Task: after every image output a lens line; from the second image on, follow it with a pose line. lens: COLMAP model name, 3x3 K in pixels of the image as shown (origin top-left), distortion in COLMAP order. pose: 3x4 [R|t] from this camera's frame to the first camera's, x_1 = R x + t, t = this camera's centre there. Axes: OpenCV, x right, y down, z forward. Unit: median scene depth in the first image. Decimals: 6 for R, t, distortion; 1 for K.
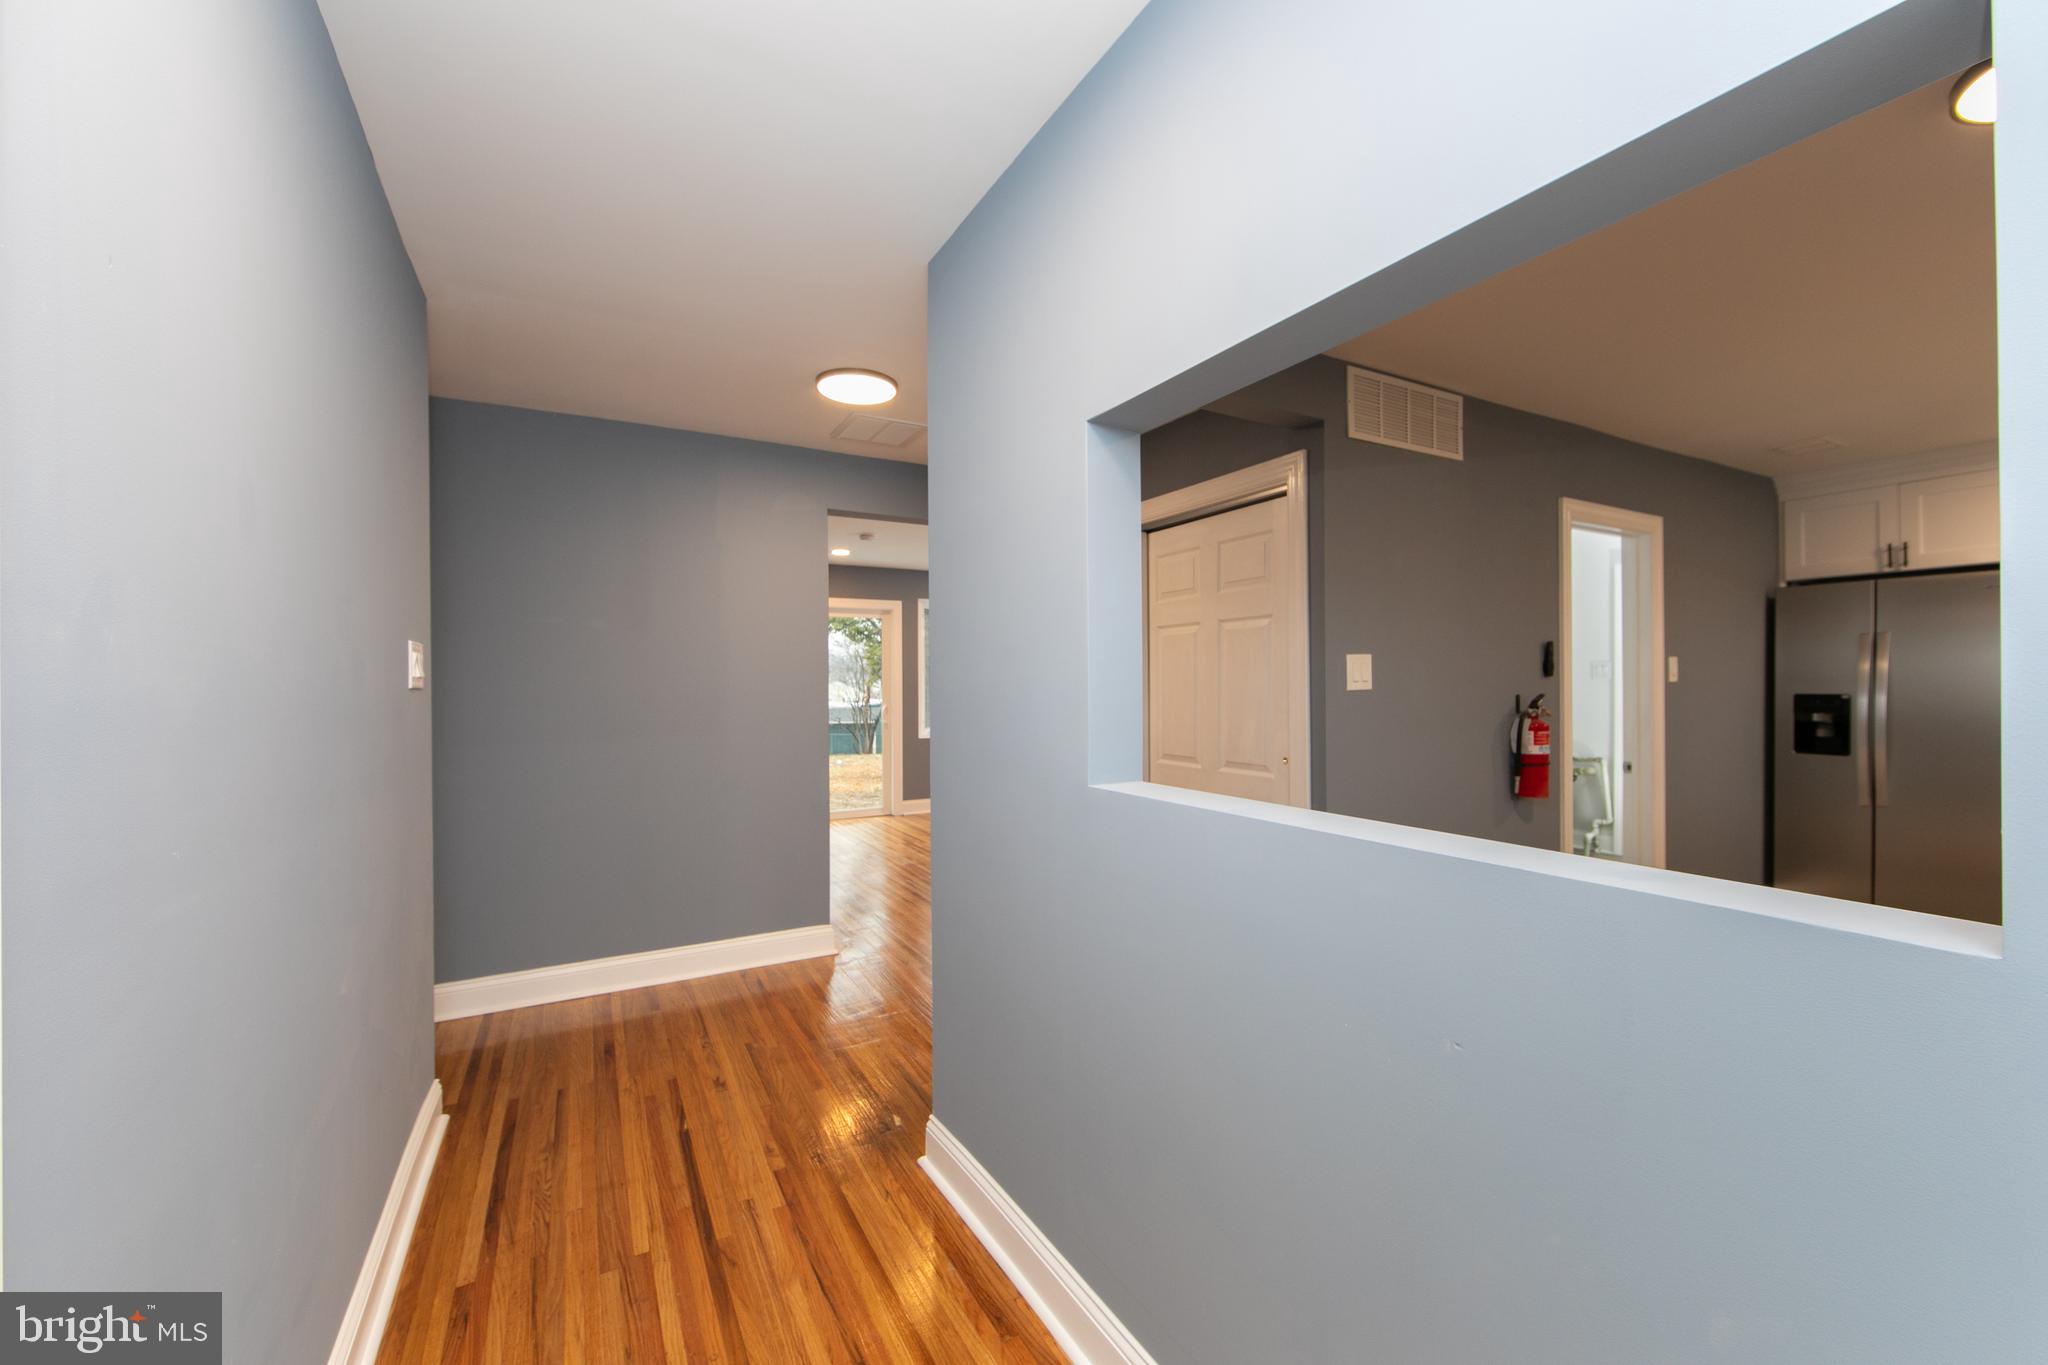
lens RADIAL K [[808.4, 0, 1041.1], [0, 808.4, 689.9], [0, 0, 1]] dist [-0.003631, 0.000075]
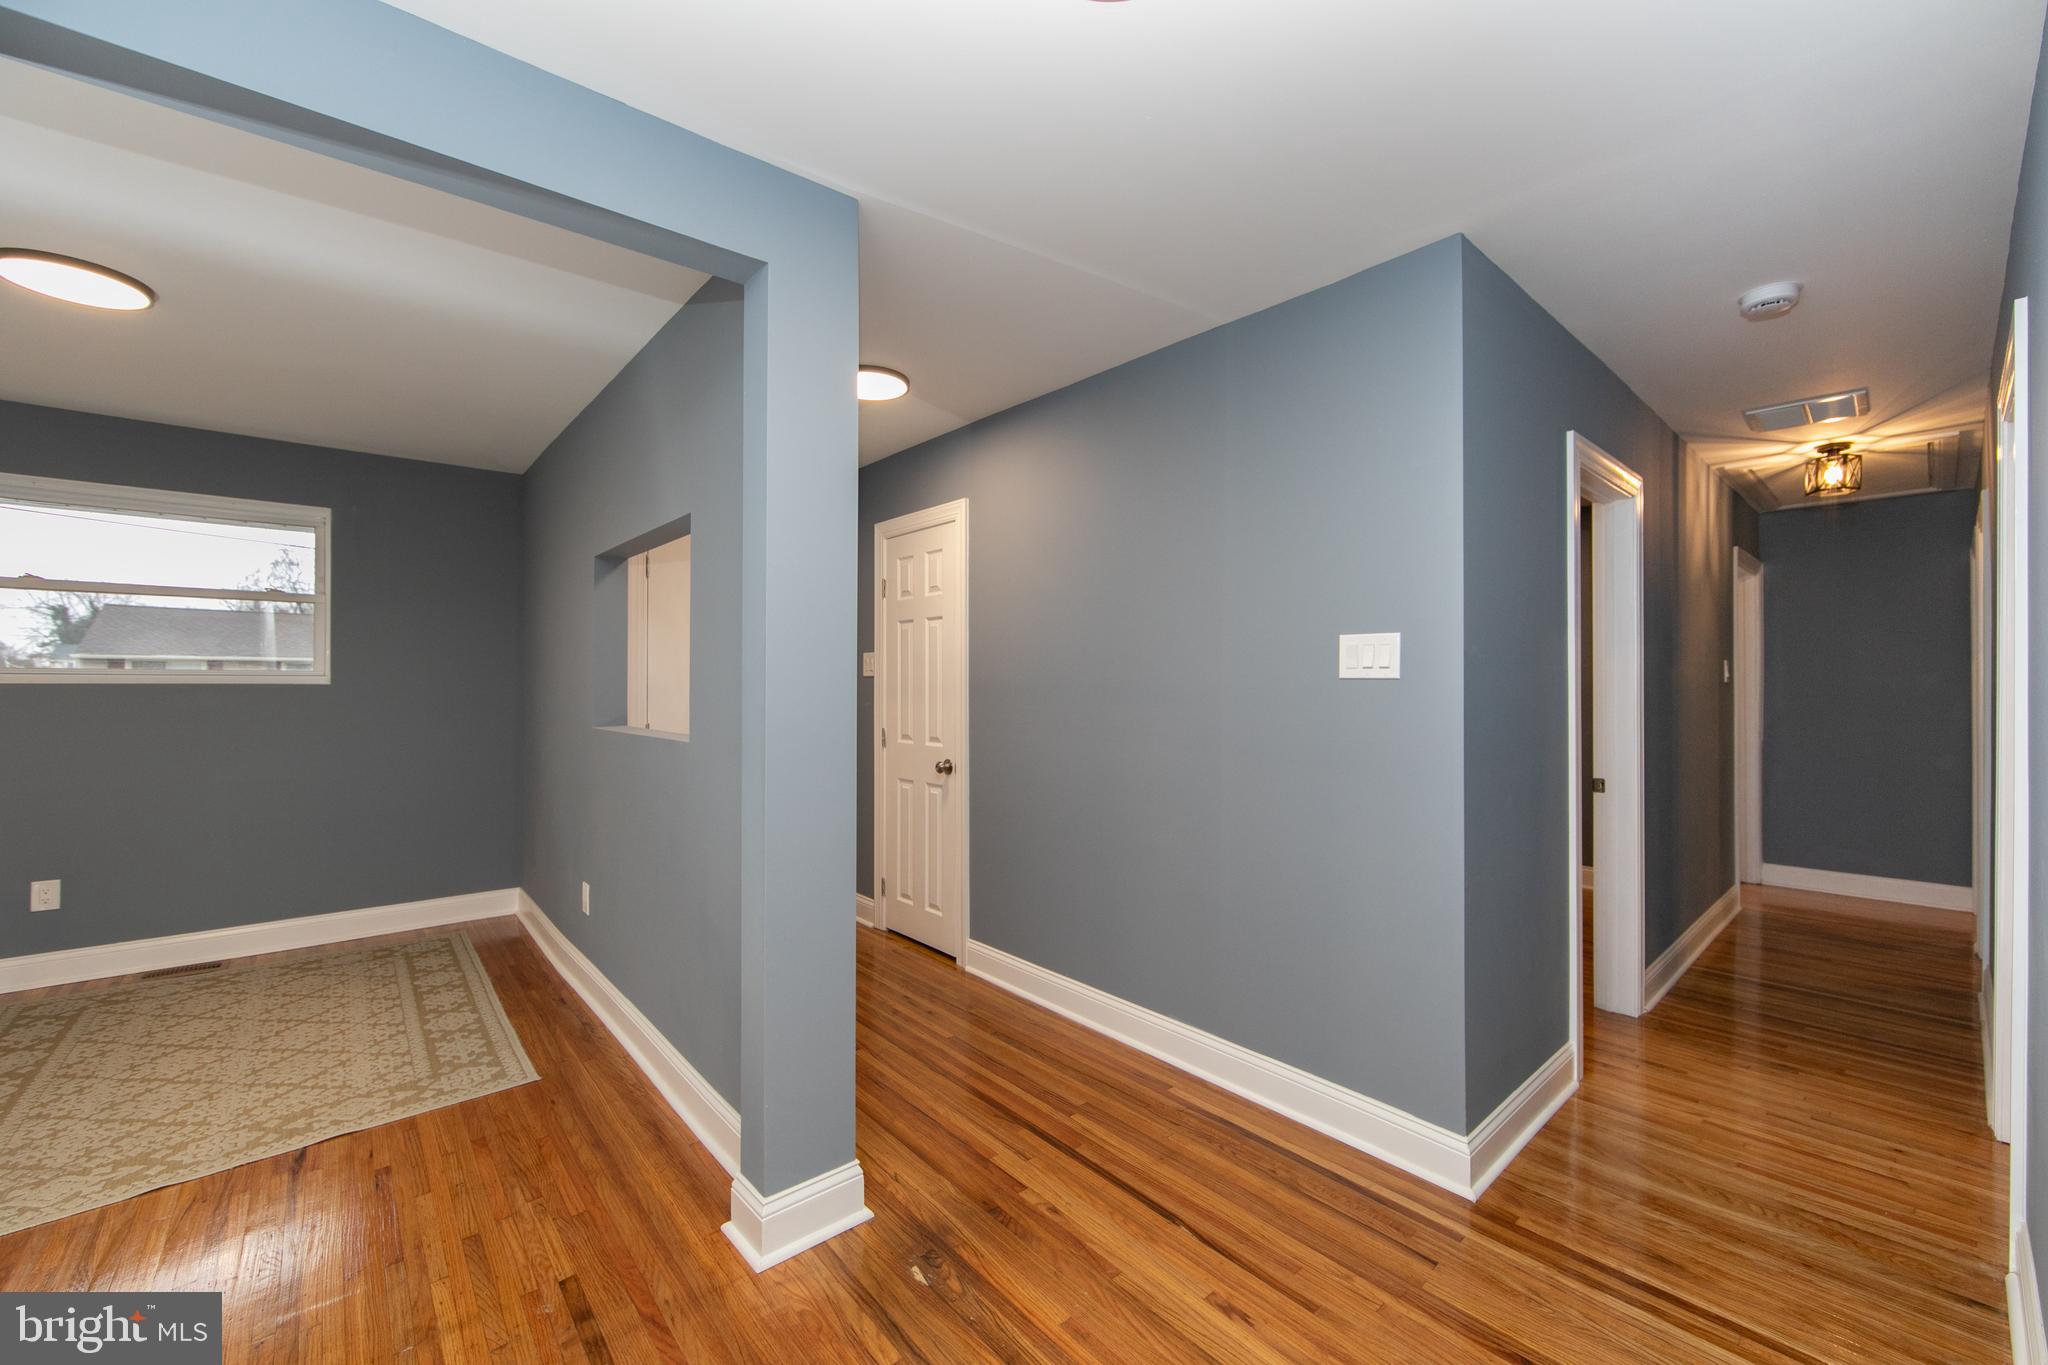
lens RADIAL K [[808.4, 0, 1039.1], [0, 808.4, 682.5], [0, 0, 1]] dist [-0.003631, 0.000075]
pose [[-0.979713, 0.002283, -0.200392, -0.111281], [0.001171, 0.999983, 0.005667, -0.001297], [0.200402, 0.005317, -0.979699, 1.367863]]
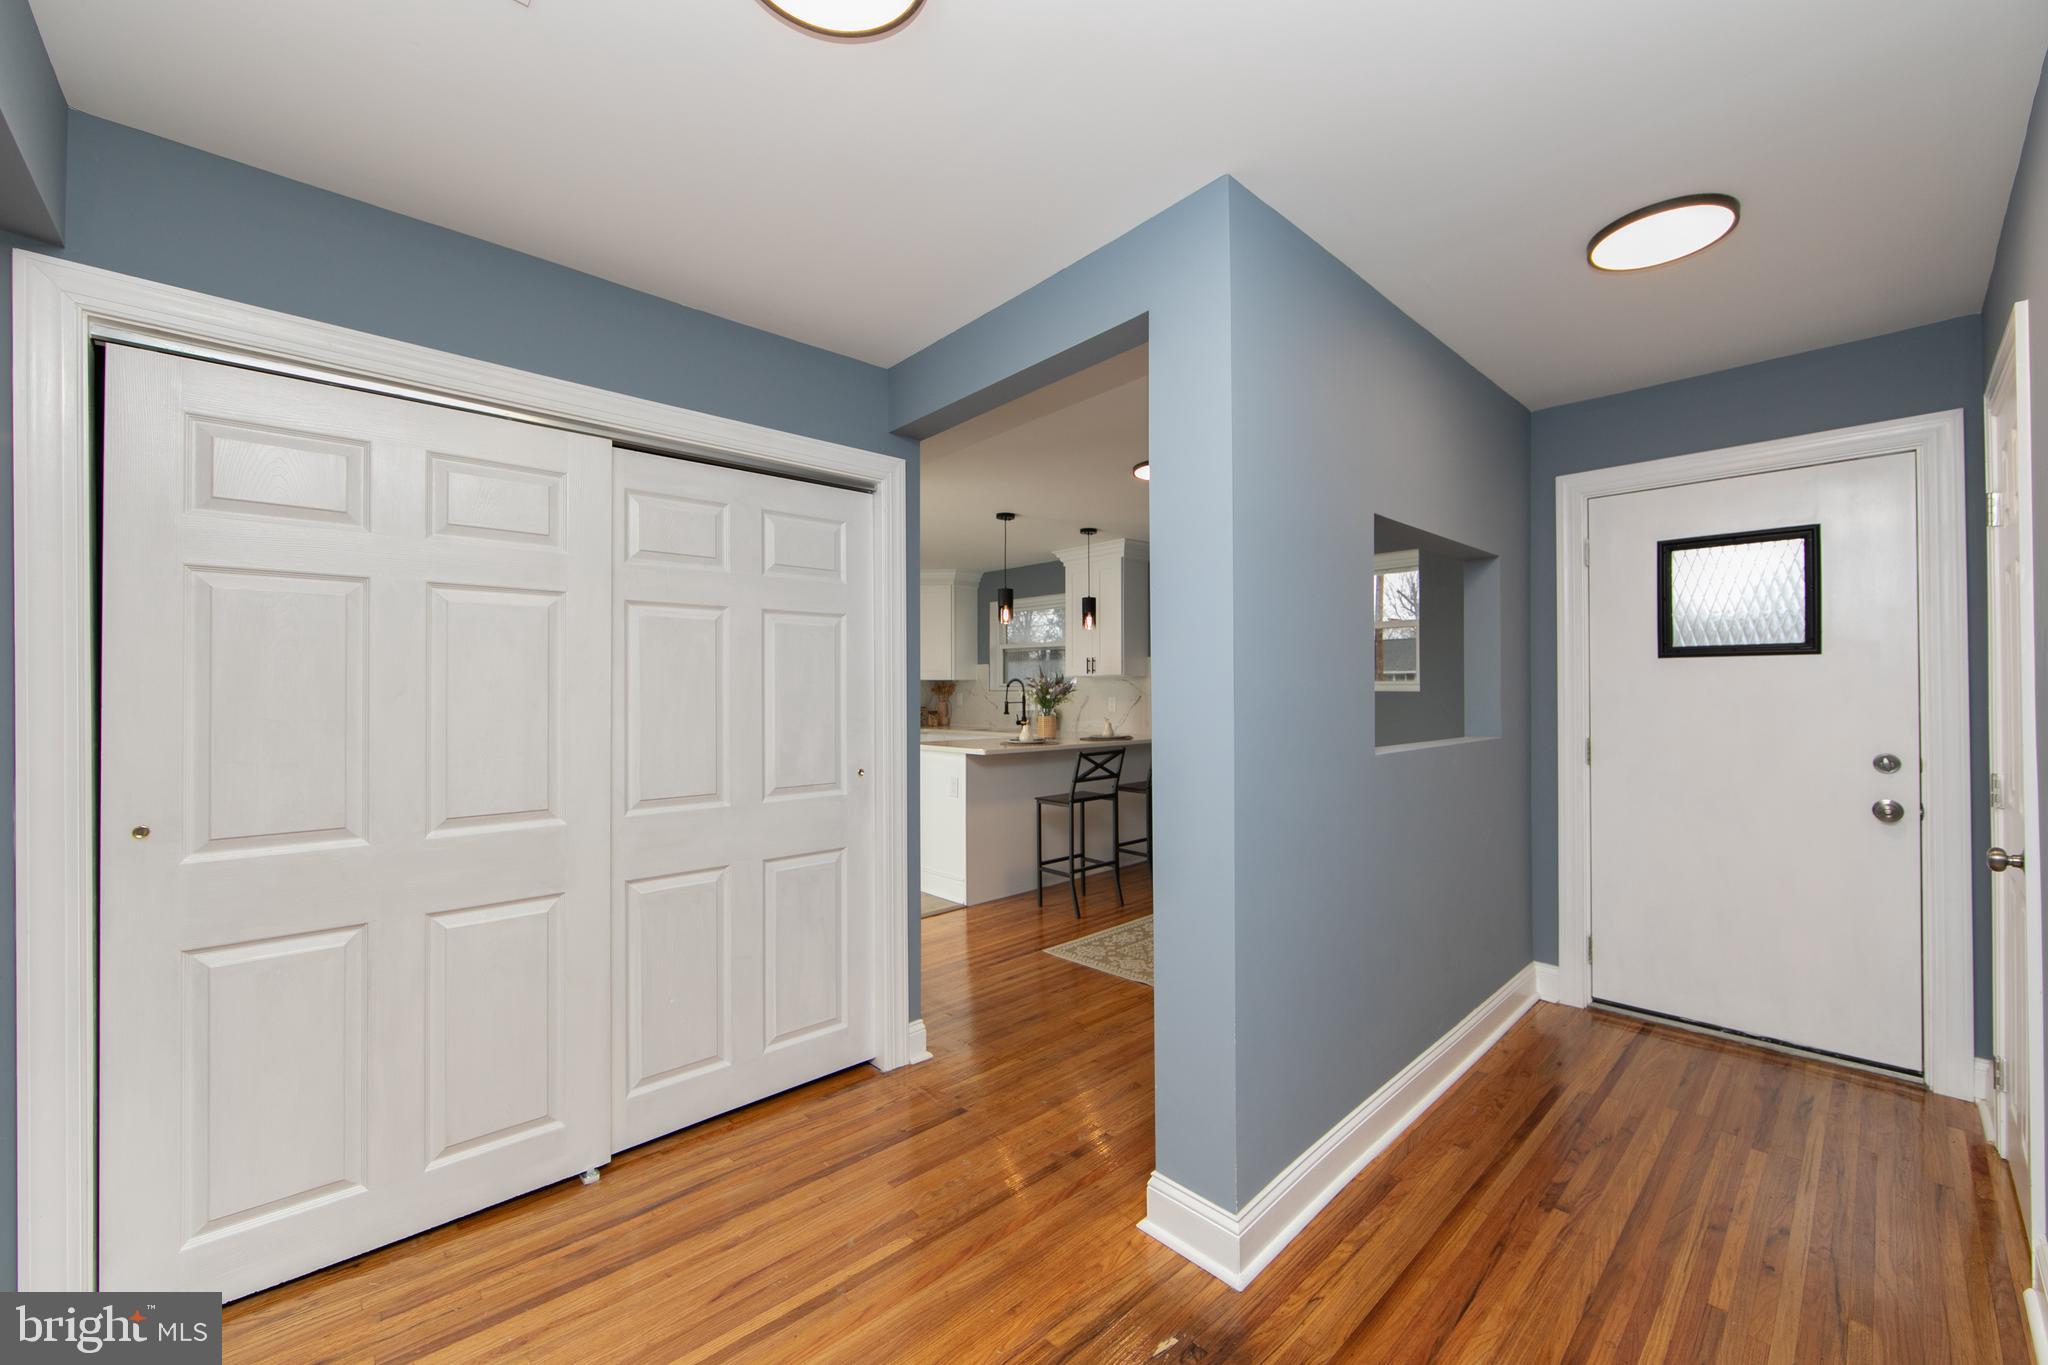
lens RADIAL K [[808.4, 0, 1018.0], [0, 808.4, 686.8], [0, 0, 1]] dist [-0.003631, 0.000075]
pose [[-0.217444, 0.005913, 0.976055, -0.636280], [0.011158, 0.999931, -0.003571, -0.005846], [-0.976009, 0.010114, -0.217495, 0.995559]]
